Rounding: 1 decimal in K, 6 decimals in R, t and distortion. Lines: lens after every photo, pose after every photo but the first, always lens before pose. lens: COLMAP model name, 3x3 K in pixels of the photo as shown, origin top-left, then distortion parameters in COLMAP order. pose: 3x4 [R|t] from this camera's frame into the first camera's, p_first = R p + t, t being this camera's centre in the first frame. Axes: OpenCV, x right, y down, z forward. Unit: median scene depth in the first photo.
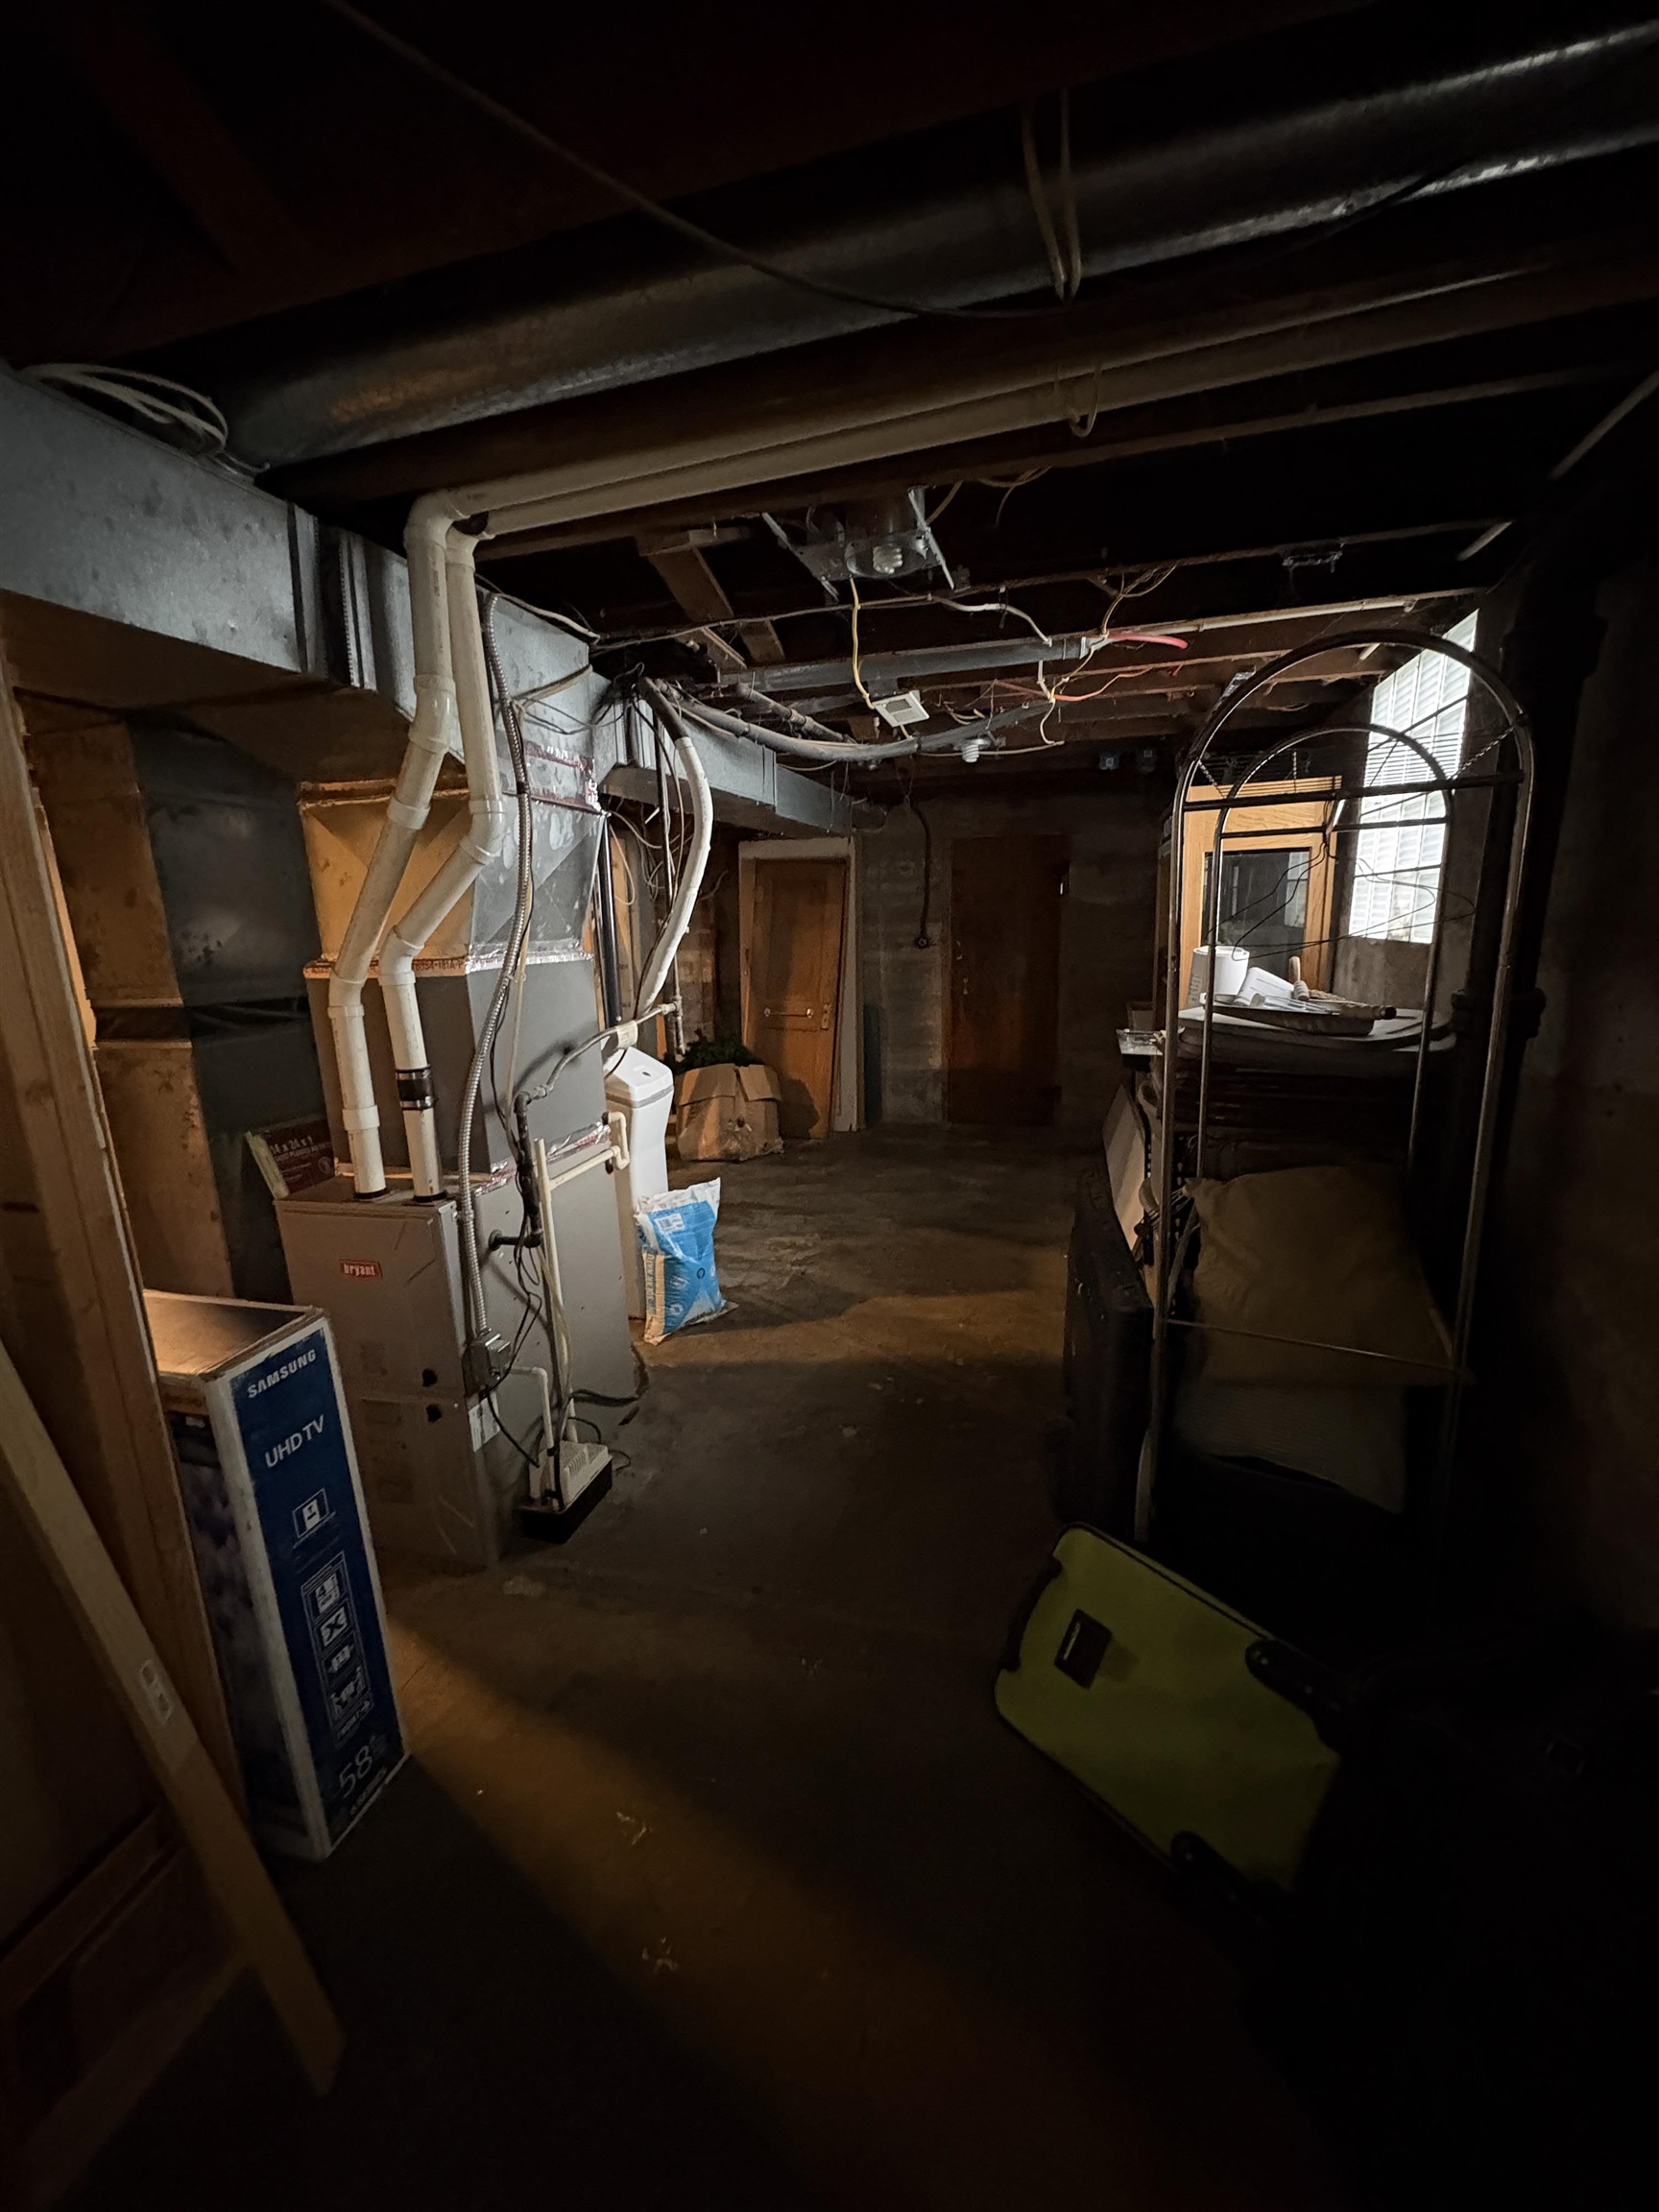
lens RADIAL K [[887.4, 0, 828.8], [0, 887.4, 1104.5], [0, 0, 1]] dist [0.000867, 0.000290]
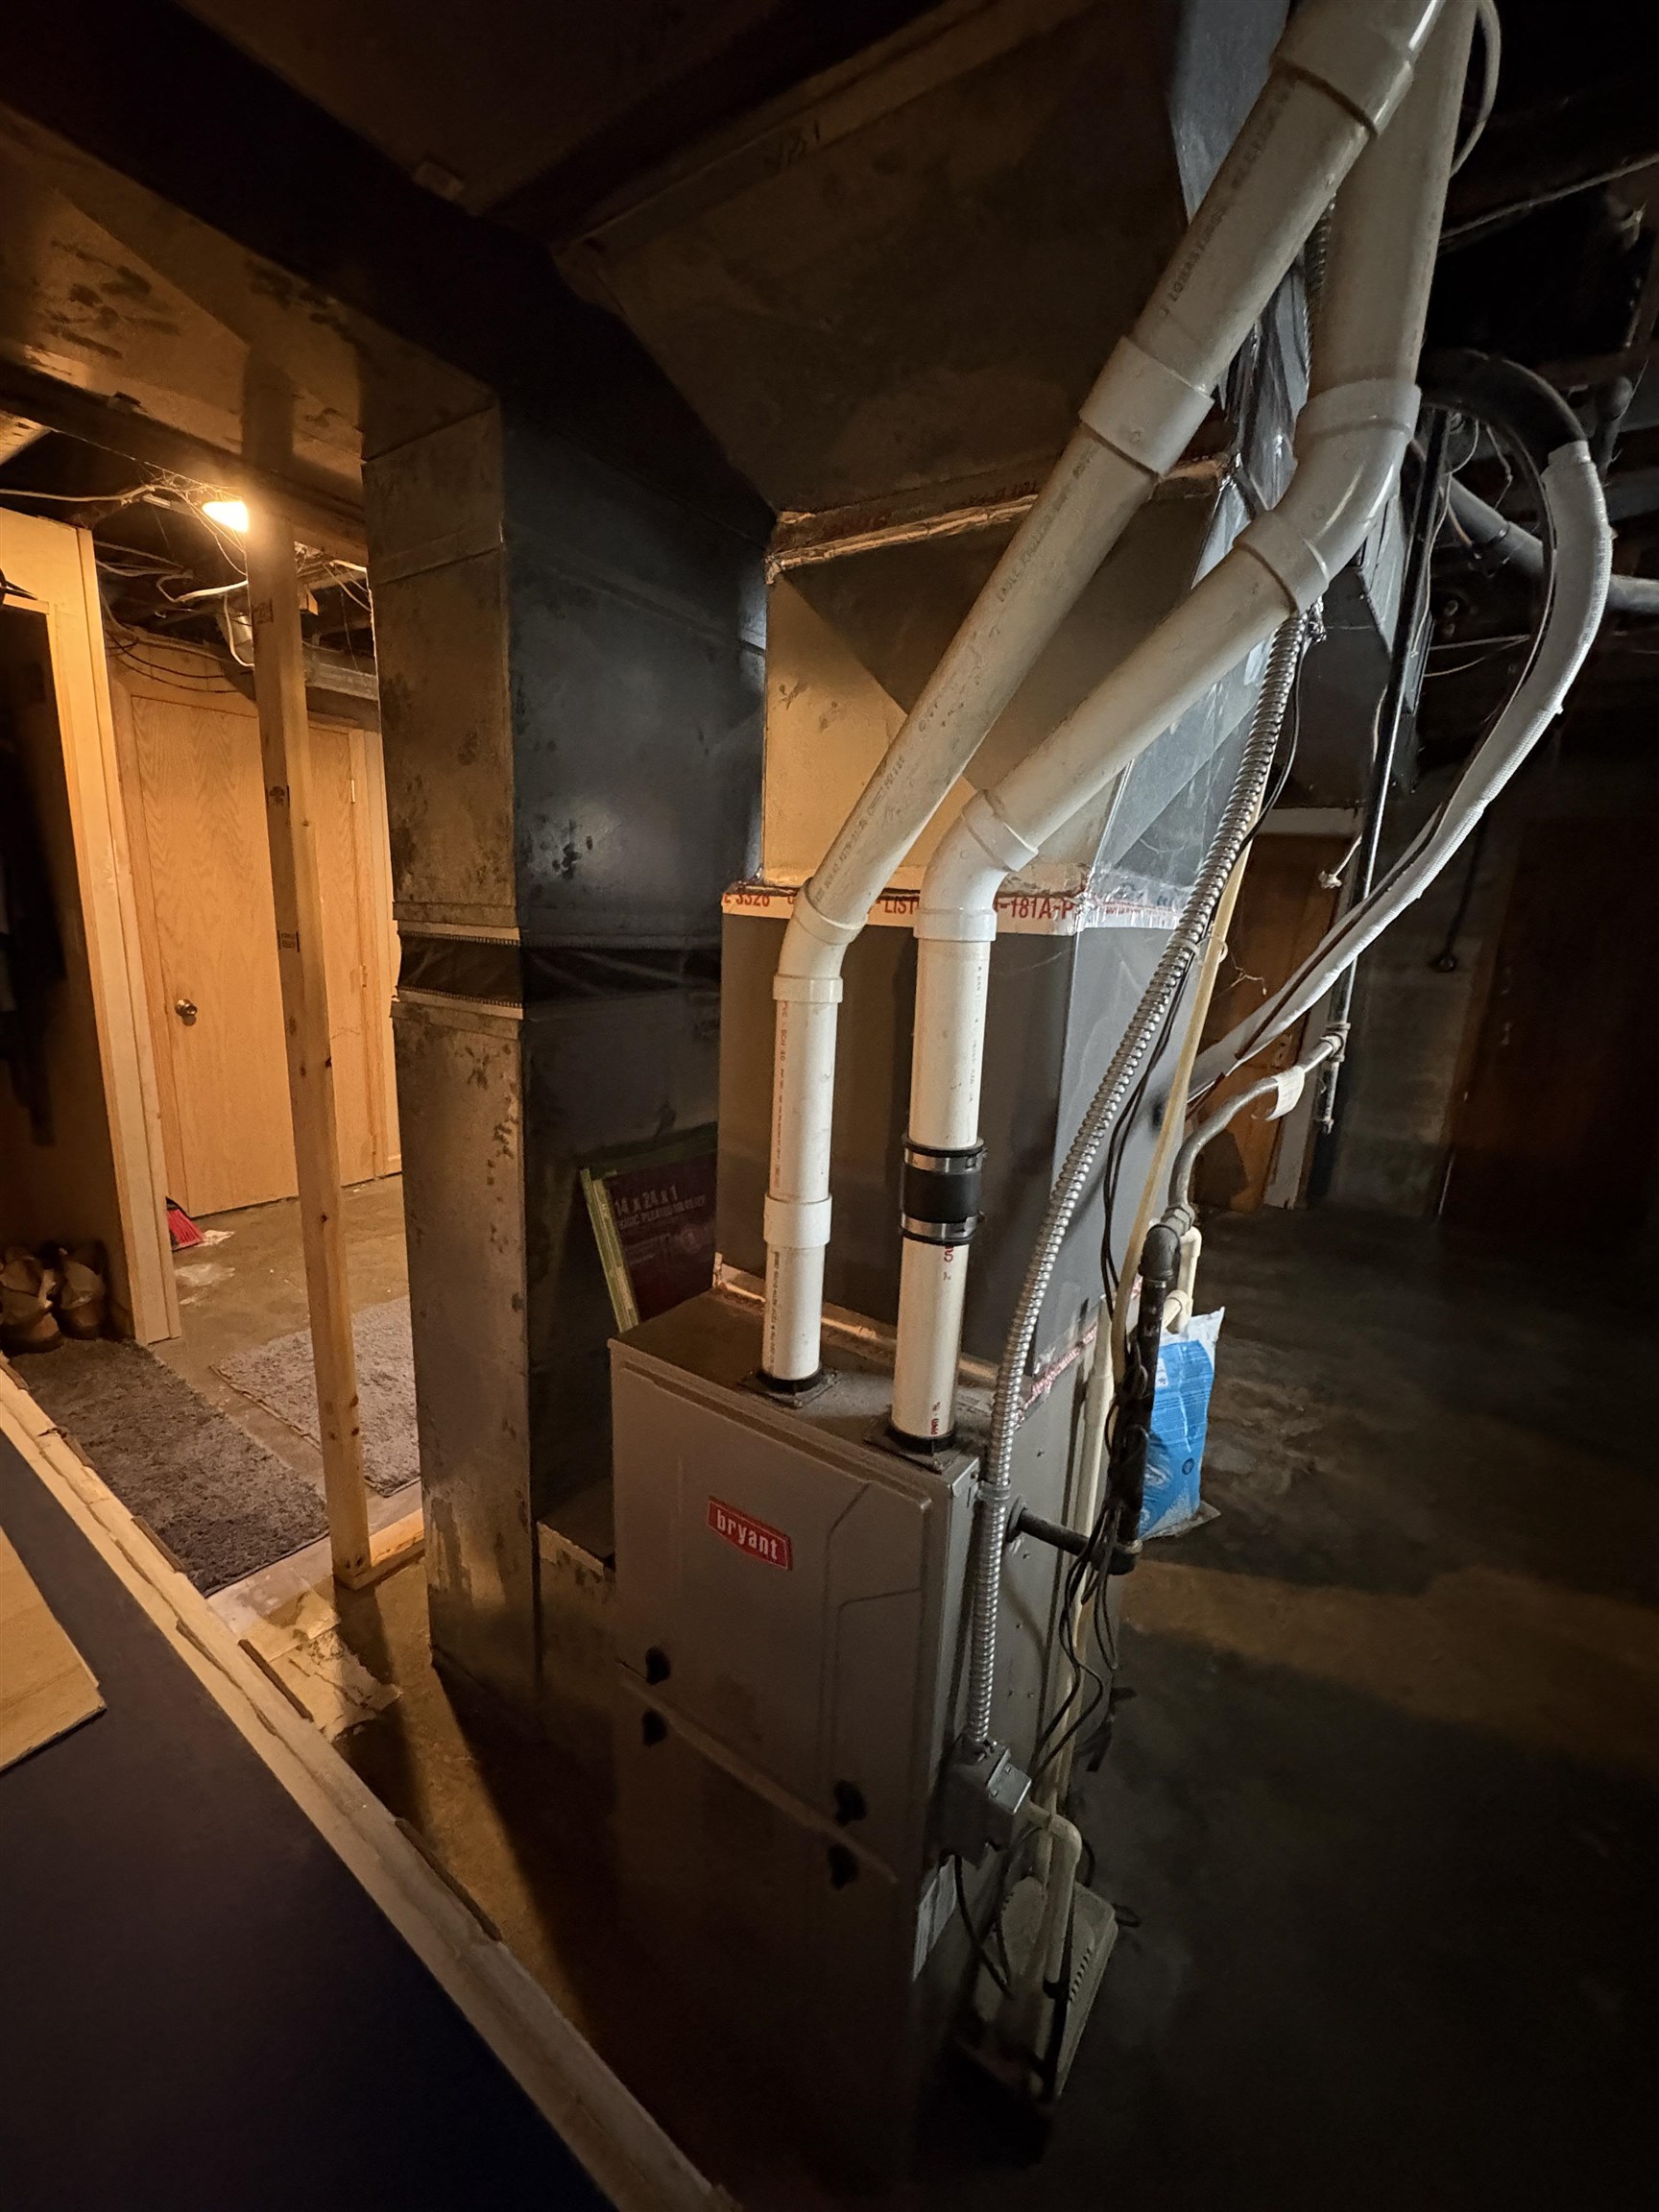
lens RADIAL K [[887.4, 0, 828.8], [0, 887.4, 1103.6], [0, 0, 1]] dist [0.000867, 0.000290]
pose [[0.940638, 0.152068, -0.303438, -0.347412], [-0.150517, 0.988193, 0.028639, -0.055585], [0.304211, 0.018733, 0.952421, 0.512654]]
